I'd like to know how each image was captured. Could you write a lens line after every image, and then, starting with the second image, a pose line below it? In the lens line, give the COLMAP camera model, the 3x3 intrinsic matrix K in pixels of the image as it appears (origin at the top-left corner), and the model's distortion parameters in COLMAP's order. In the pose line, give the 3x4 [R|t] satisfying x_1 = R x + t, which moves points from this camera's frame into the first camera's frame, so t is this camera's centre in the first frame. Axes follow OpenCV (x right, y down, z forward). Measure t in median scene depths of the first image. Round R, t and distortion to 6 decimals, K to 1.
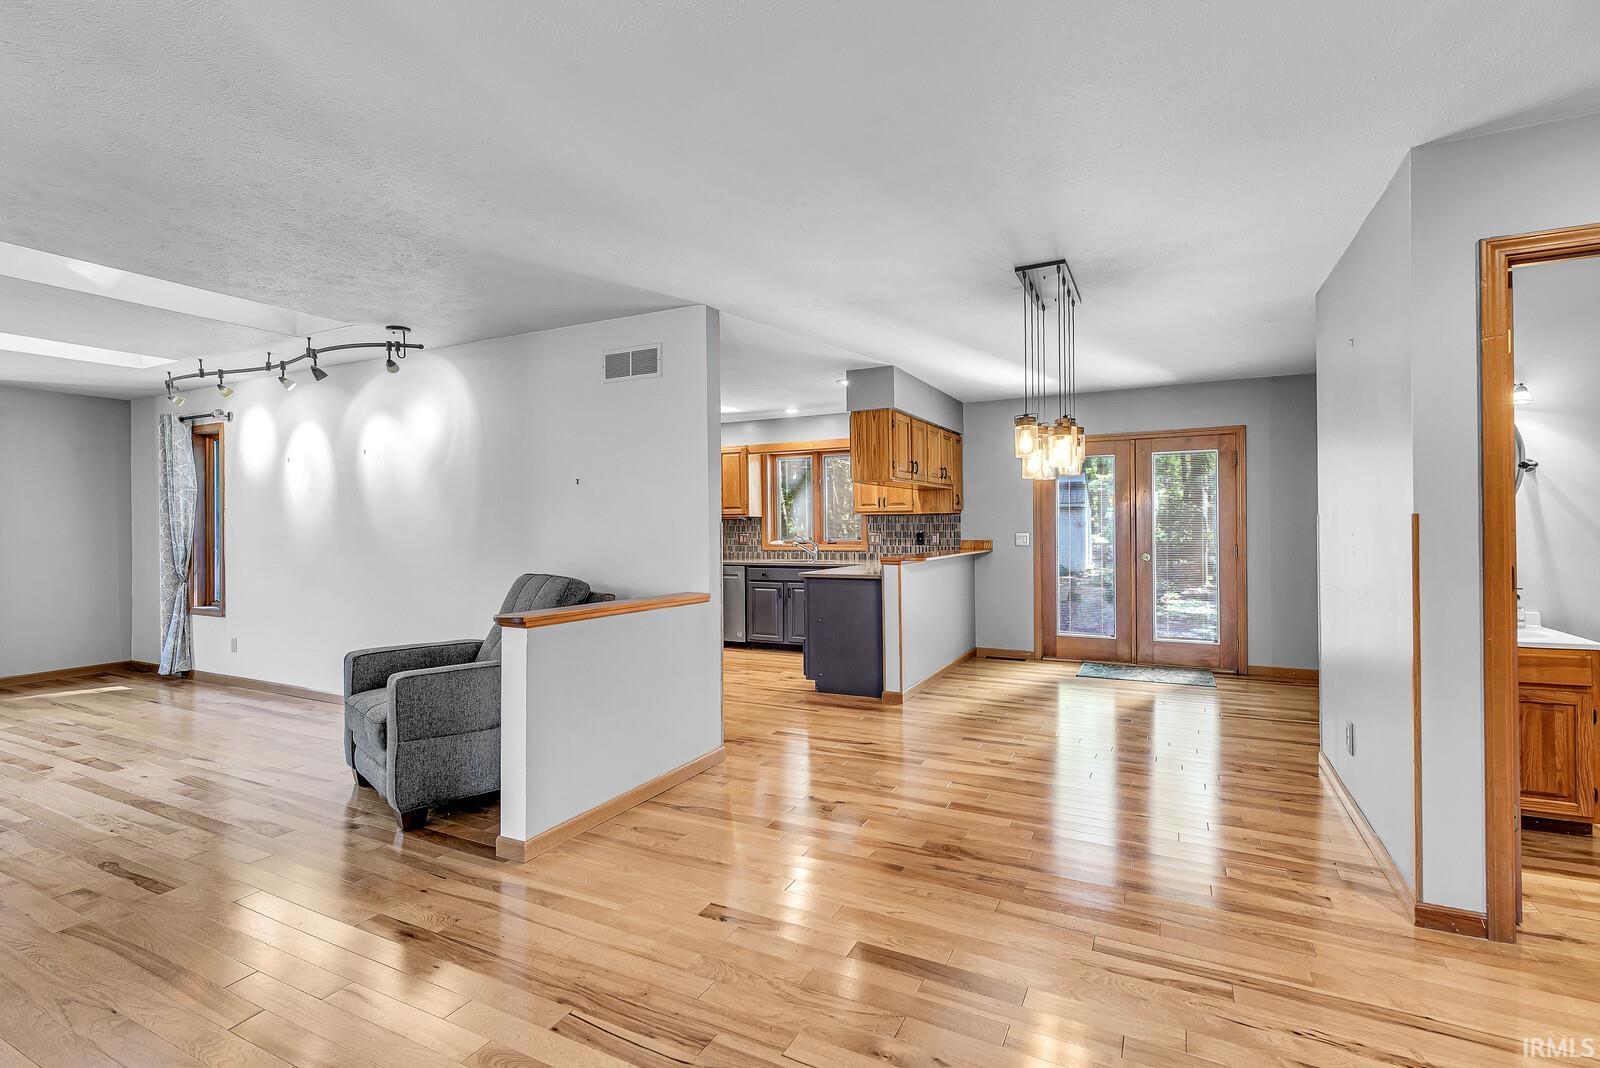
lens RADIAL K [[728.4, 0, 820.6], [0, 728.4, 517.6], [0, 0, 1]] dist [-0.003564, -0.000444]
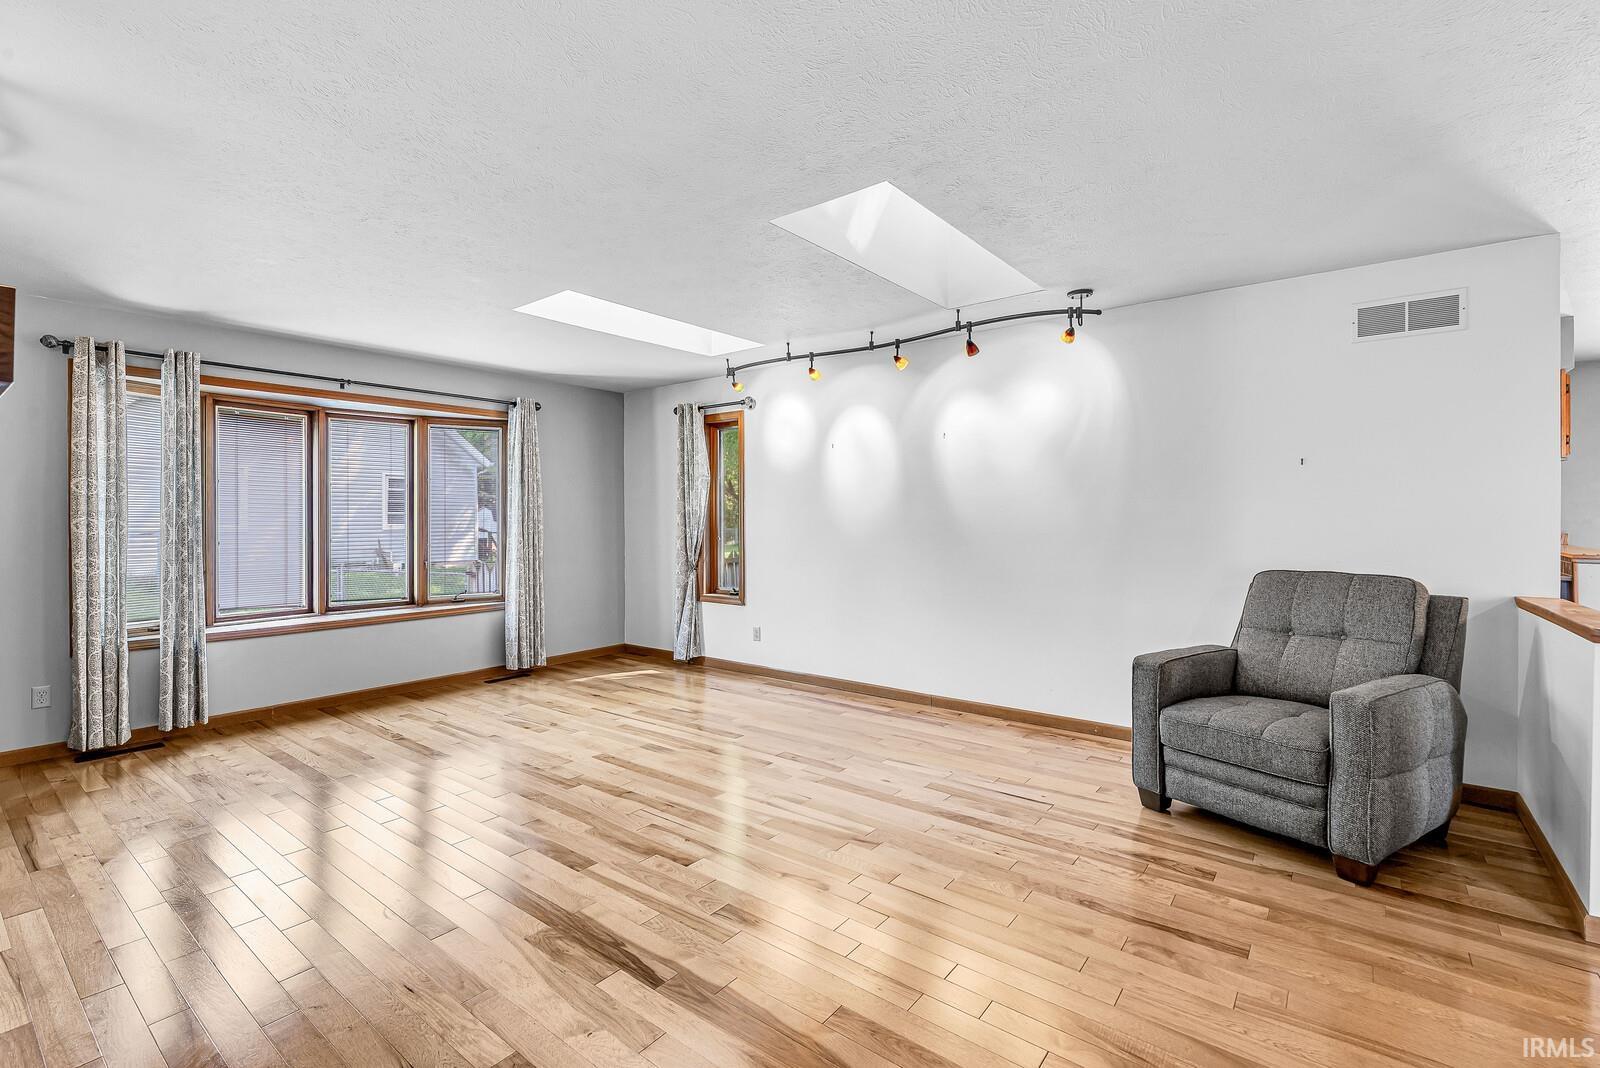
lens RADIAL K [[721.4, 0, 802.8], [0, 721.4, 510.5], [0, 0, 1]] dist [-0.000585, -0.001456]
pose [[0.980045, 0.000520, -0.198775, -0.574710], [-0.000300, 0.999999, 0.001134, 0.005777], [0.198776, -0.001052, 0.980044, 0.047408]]
